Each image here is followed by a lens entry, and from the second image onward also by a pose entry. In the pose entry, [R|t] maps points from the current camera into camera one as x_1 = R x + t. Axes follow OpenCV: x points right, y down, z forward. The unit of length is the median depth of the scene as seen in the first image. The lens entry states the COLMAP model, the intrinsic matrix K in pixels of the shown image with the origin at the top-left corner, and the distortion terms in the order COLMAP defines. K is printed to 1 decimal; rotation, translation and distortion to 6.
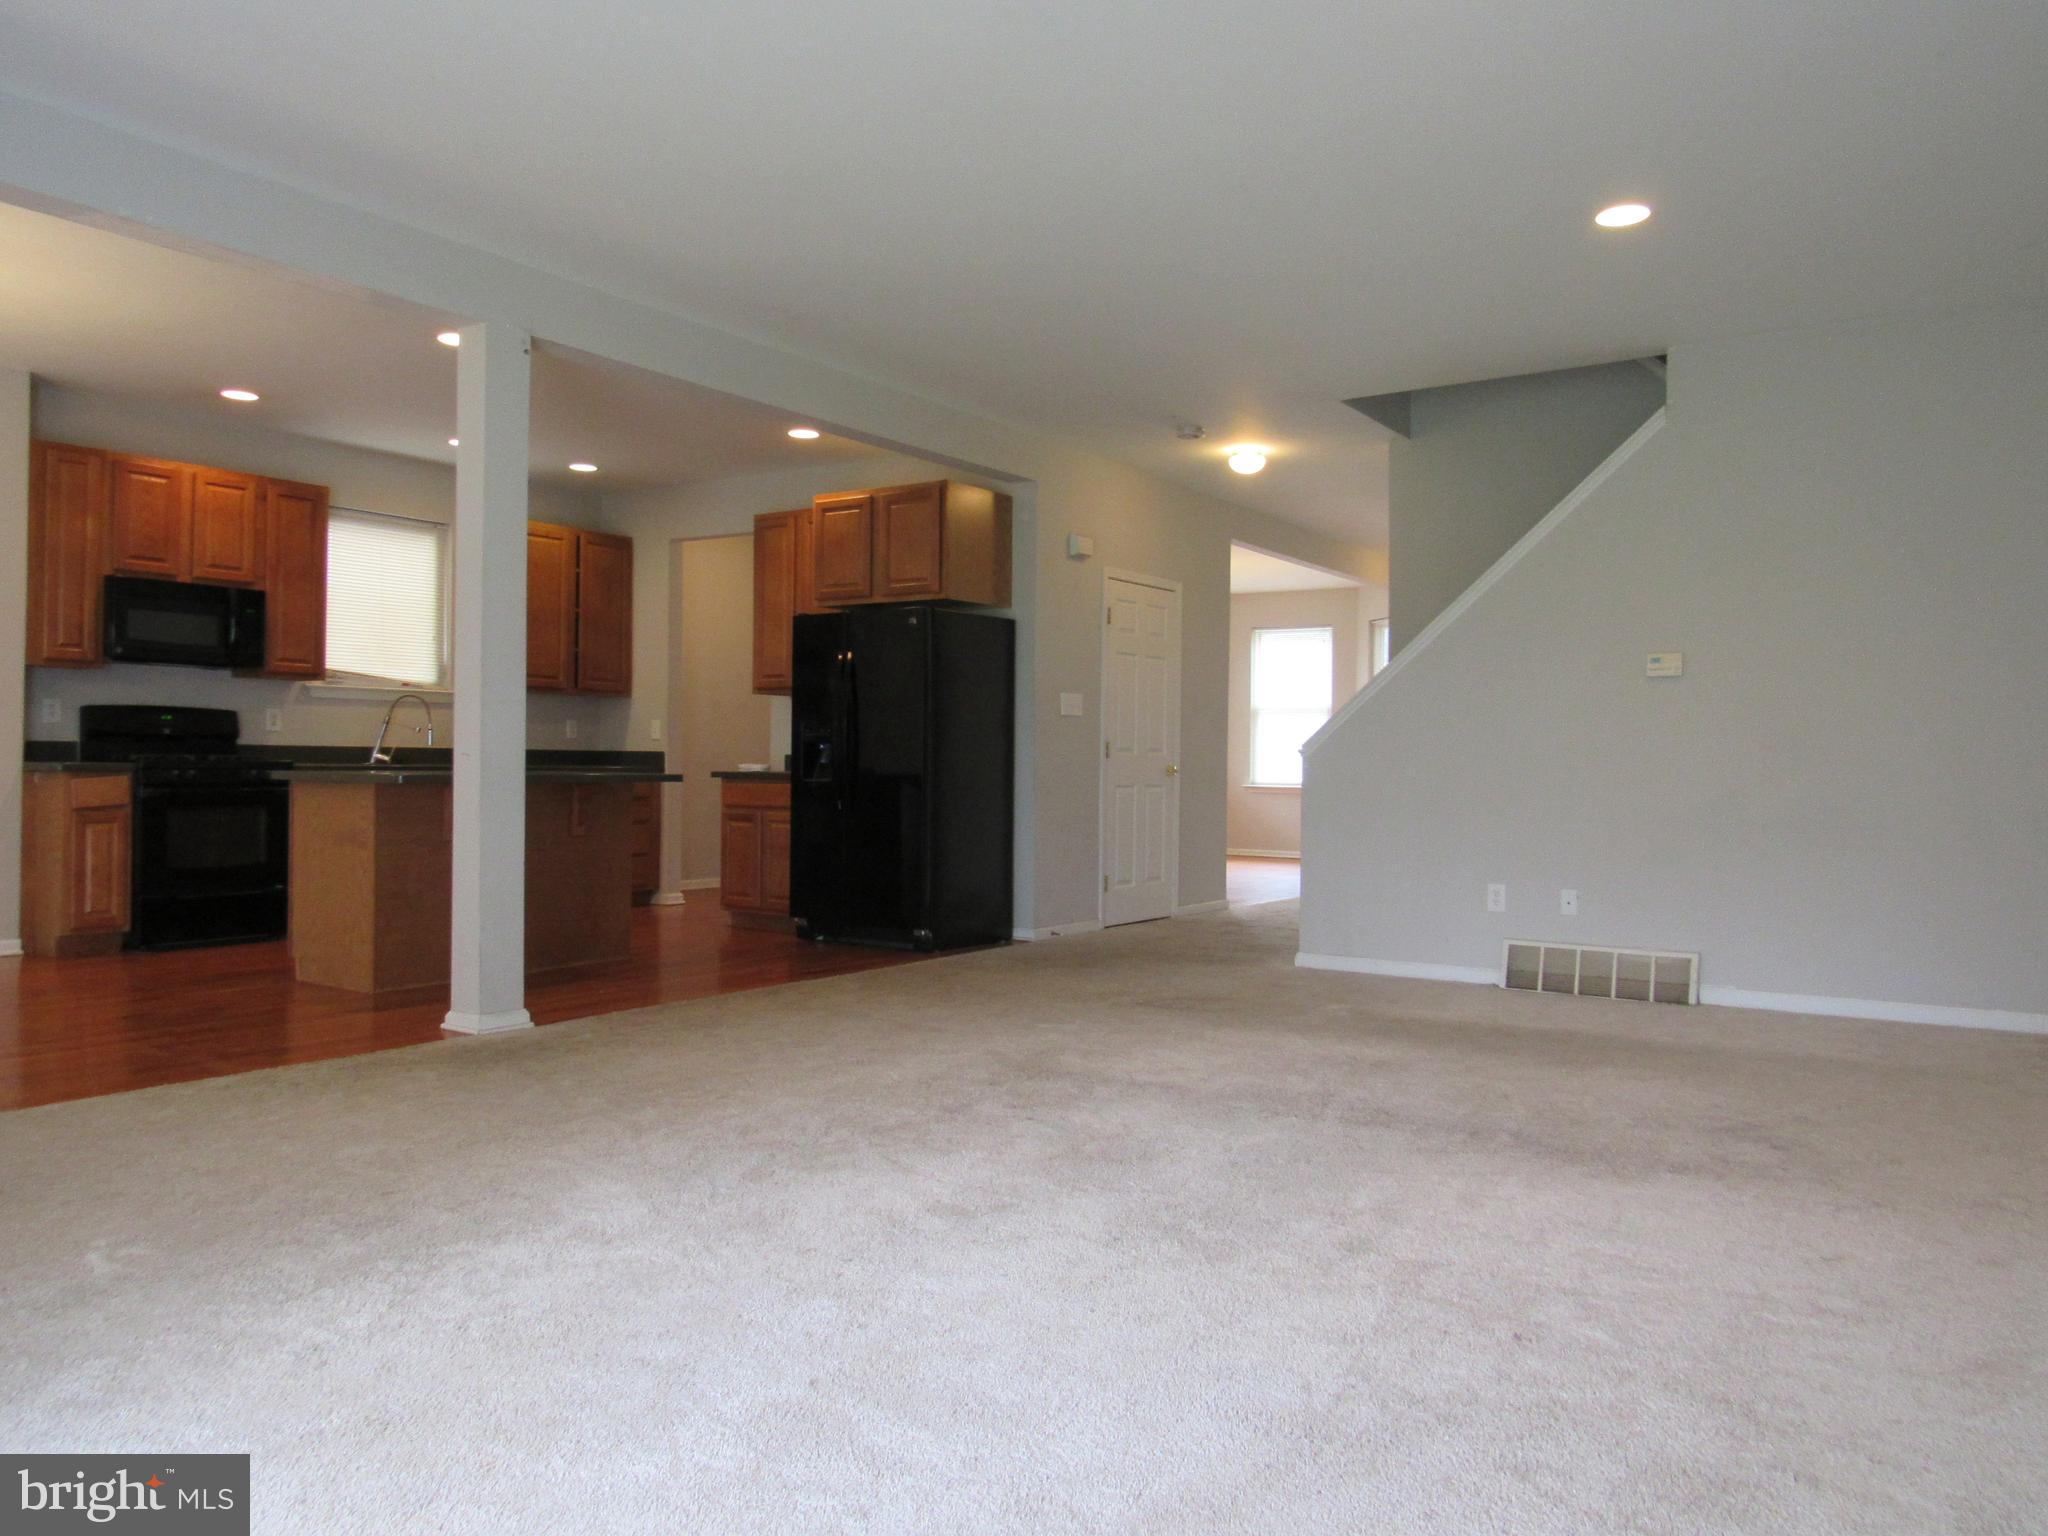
lens RADIAL K [[1462.2, 0, 1020.5], [0, 1462.2, 765.7], [0, 0, 1]] dist [-0.030933, 0.014116]
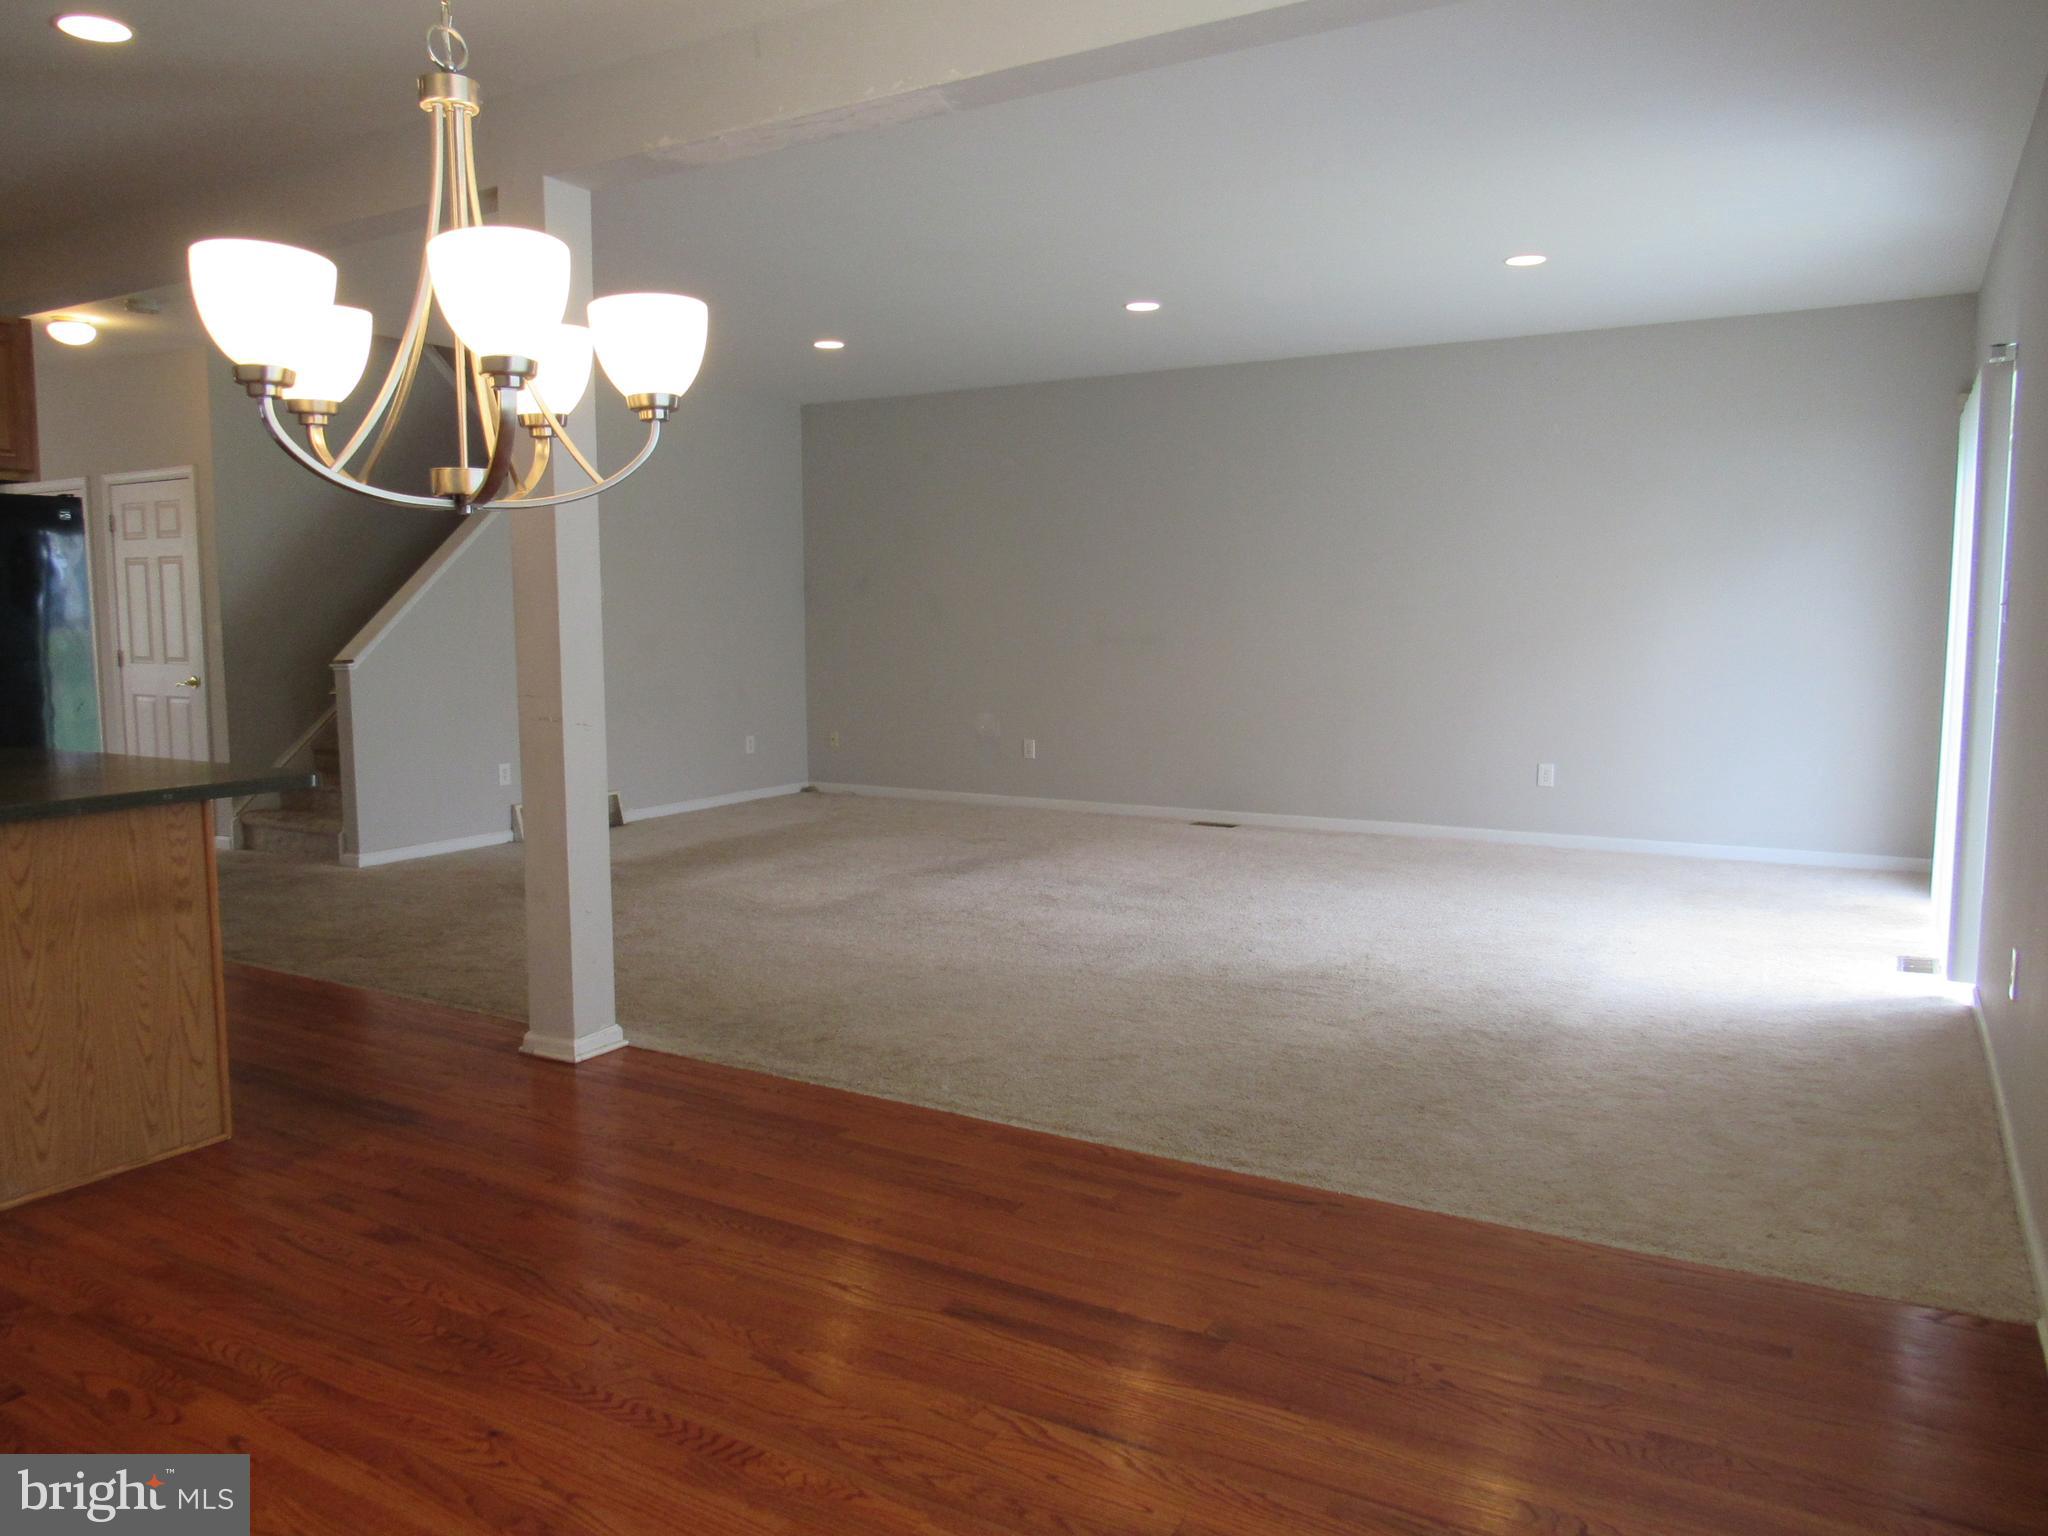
lens RADIAL K [[1462.2, 0, 991.2], [0, 1462.2, 798.5], [0, 0, 1]] dist [-0.030933, 0.014116]
pose [[-0.054935, -0.138054, 0.988900, -0.854210], [0.003399, 0.990364, 0.138447, -0.056137], [-0.998484, 0.010967, -0.053936, 0.576916]]
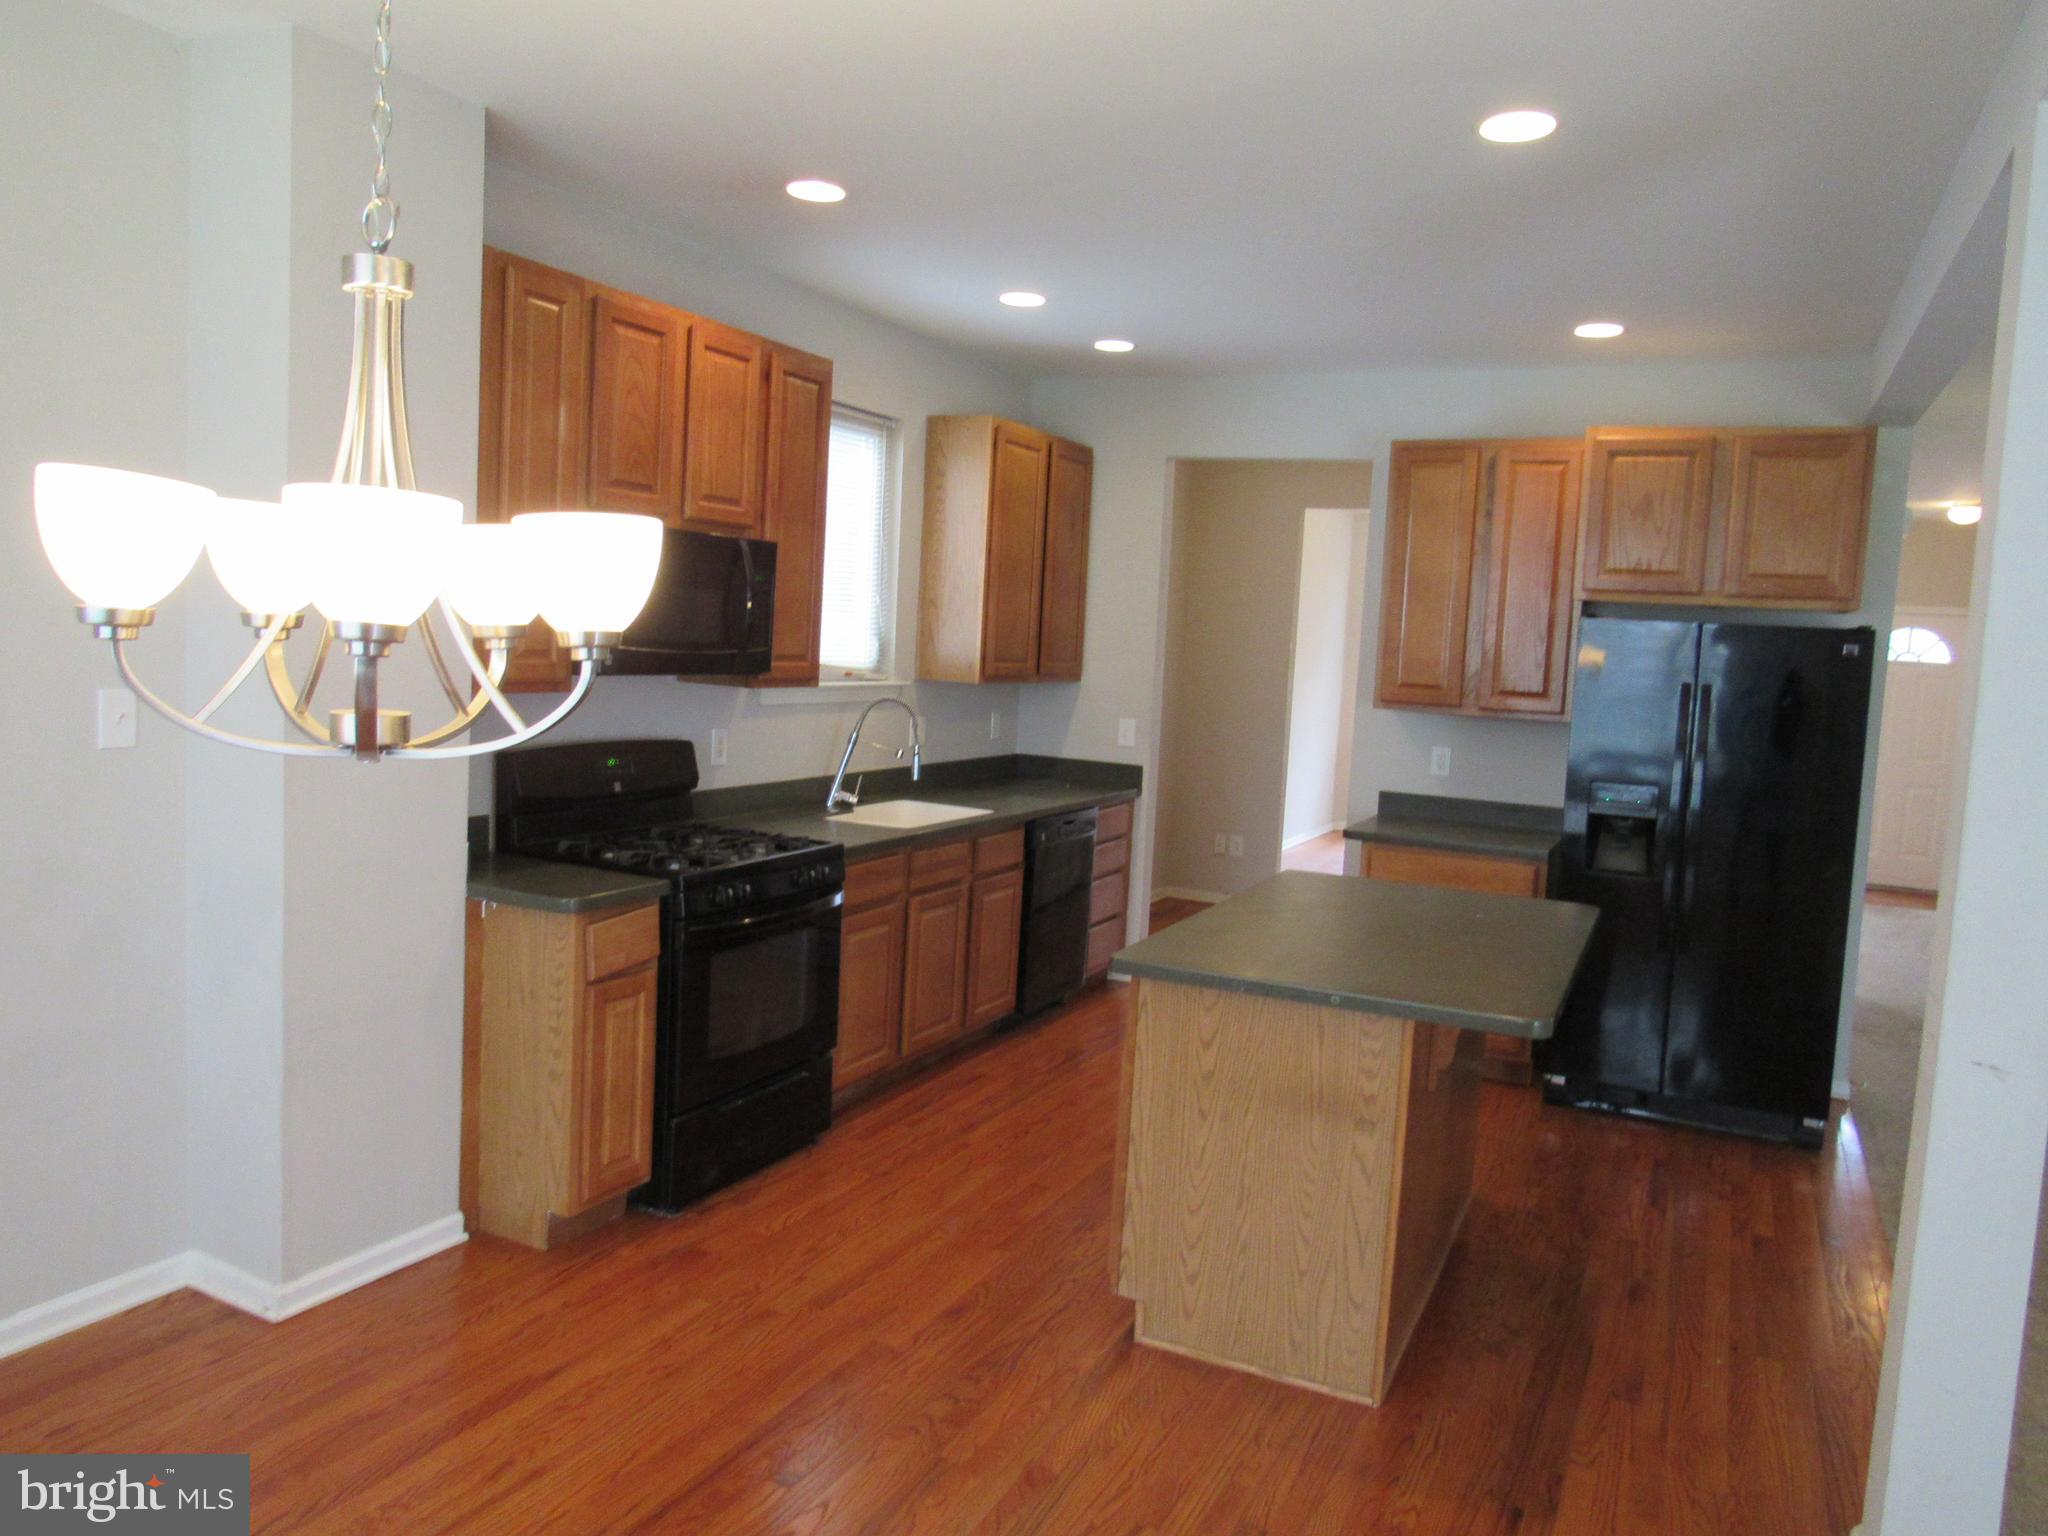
lens RADIAL K [[1462.2, 0, 1024.9], [0, 1462.2, 763.0], [0, 0, 1]] dist [-0.030933, 0.014116]
pose [[0.988525, 0.025759, 0.148844, -0.533054], [-0.039305, 0.995274, 0.088799, -0.093250], [-0.145853, -0.093631, 0.984866, 0.427719]]
